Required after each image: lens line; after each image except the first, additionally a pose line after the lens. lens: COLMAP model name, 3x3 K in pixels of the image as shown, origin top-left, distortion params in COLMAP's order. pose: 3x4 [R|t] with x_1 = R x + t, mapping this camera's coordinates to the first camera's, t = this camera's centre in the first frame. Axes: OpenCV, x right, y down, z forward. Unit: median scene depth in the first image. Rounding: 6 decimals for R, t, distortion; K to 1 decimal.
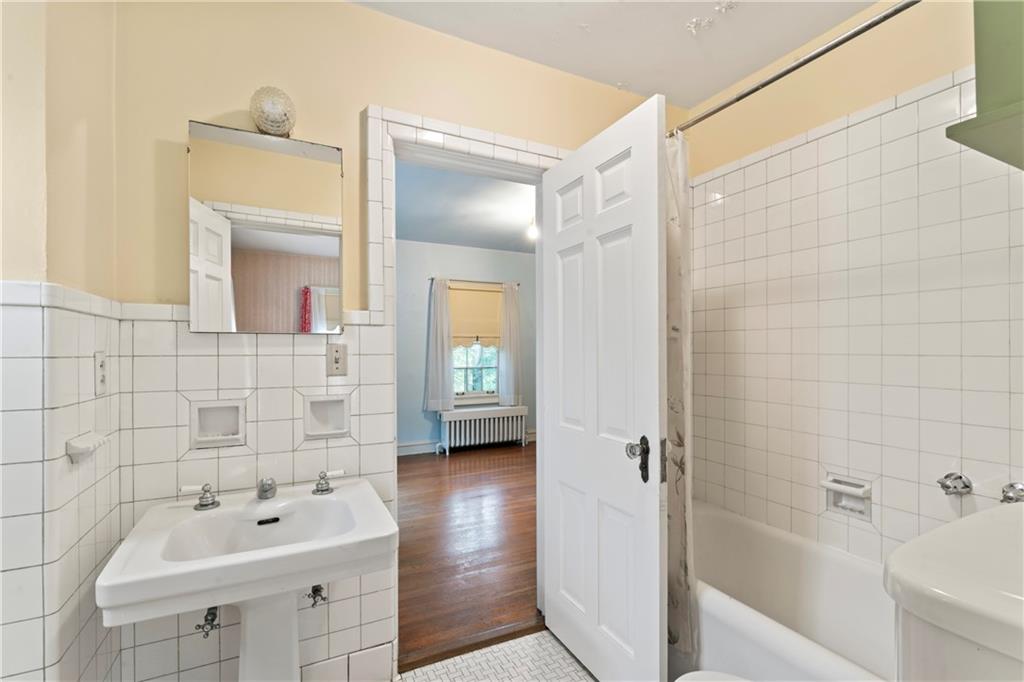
lens RADIAL K [[455.4, 0, 513.7], [0, 455.4, 339.4], [0, 0, 1]] dist [-0.004037, 0.000677]
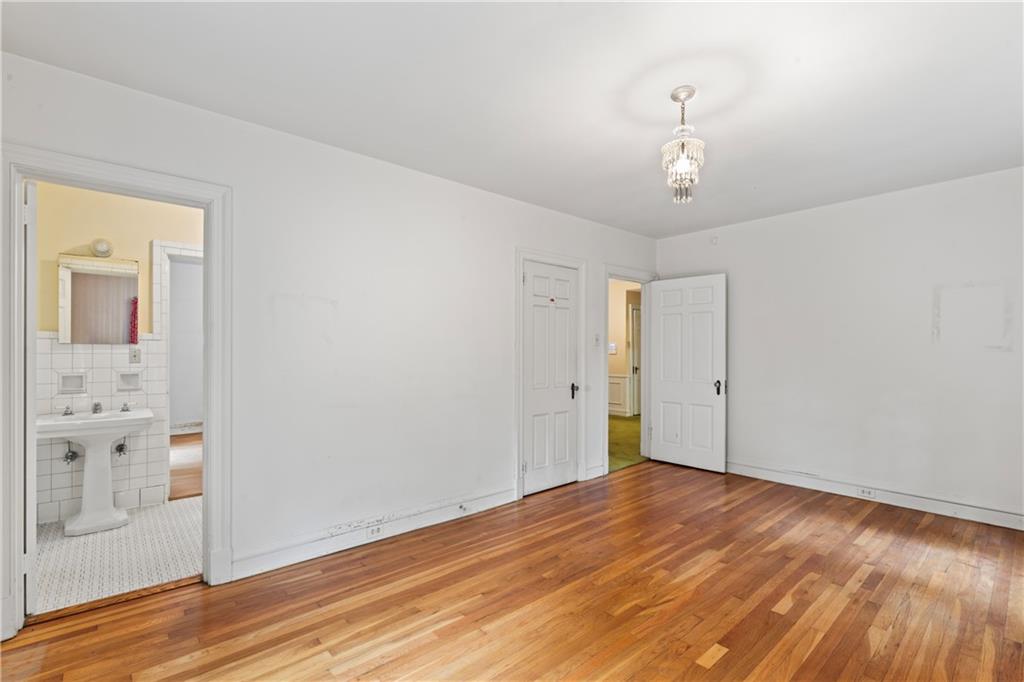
lens RADIAL K [[455.4, 0, 510.3], [0, 455.4, 341.8], [0, 0, 1]] dist [-0.004037, 0.000677]
pose [[0.970782, 0.012511, 0.239635, 0.868706], [-0.013997, 0.999892, 0.004498, -0.059322], [-0.239553, -0.007720, 0.970853, -1.611256]]
